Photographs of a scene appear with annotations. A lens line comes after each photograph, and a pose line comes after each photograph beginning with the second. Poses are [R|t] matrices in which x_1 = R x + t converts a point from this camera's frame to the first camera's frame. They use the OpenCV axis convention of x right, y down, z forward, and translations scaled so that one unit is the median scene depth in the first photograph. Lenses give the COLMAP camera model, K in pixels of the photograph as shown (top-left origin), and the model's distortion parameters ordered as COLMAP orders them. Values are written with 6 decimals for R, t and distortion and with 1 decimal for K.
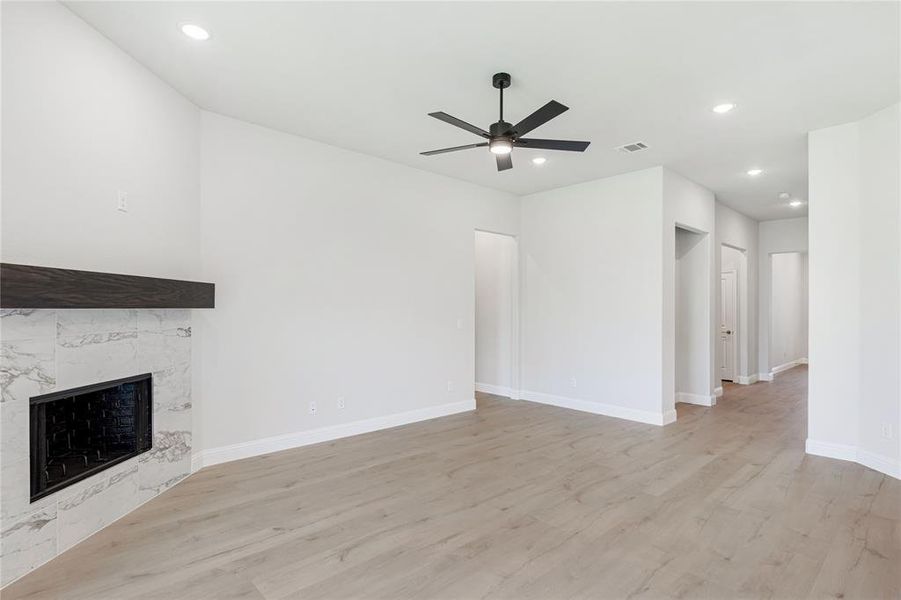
lens RADIAL K [[435.9, 0, 470.4], [0, 435.9, 306.7], [0, 0, 1]] dist [-0.001294, -0.000037]
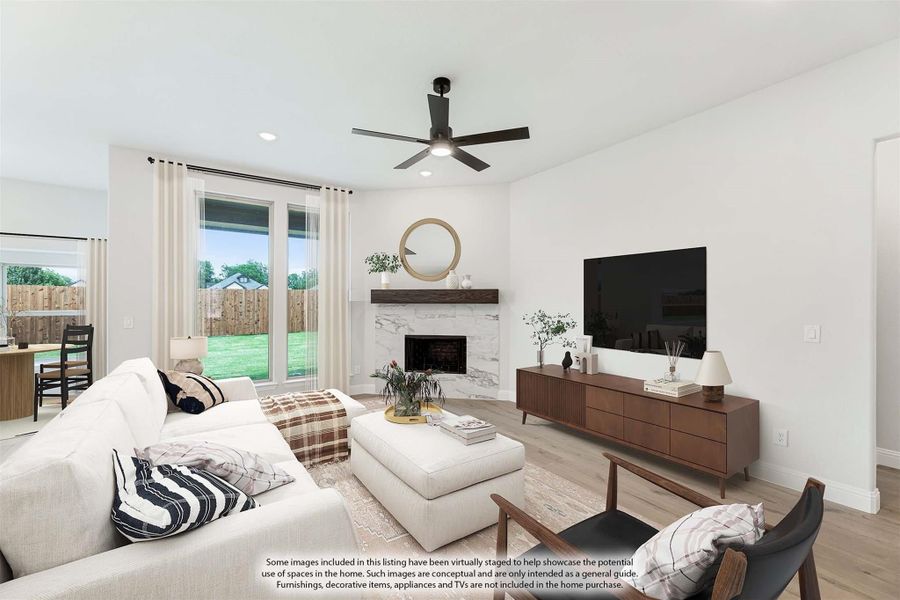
lens RADIAL K [[366.4, 0, 445.8], [0, 366.4, 299.6], [0, 0, 1]] dist [0.000414, 0.000069]
pose [[-0.160960, -0.012621, -0.986880, 0.940492], [0.001657, 0.999913, -0.013058, 0.006561], [0.986960, -0.003737, -0.160925, 1.169960]]
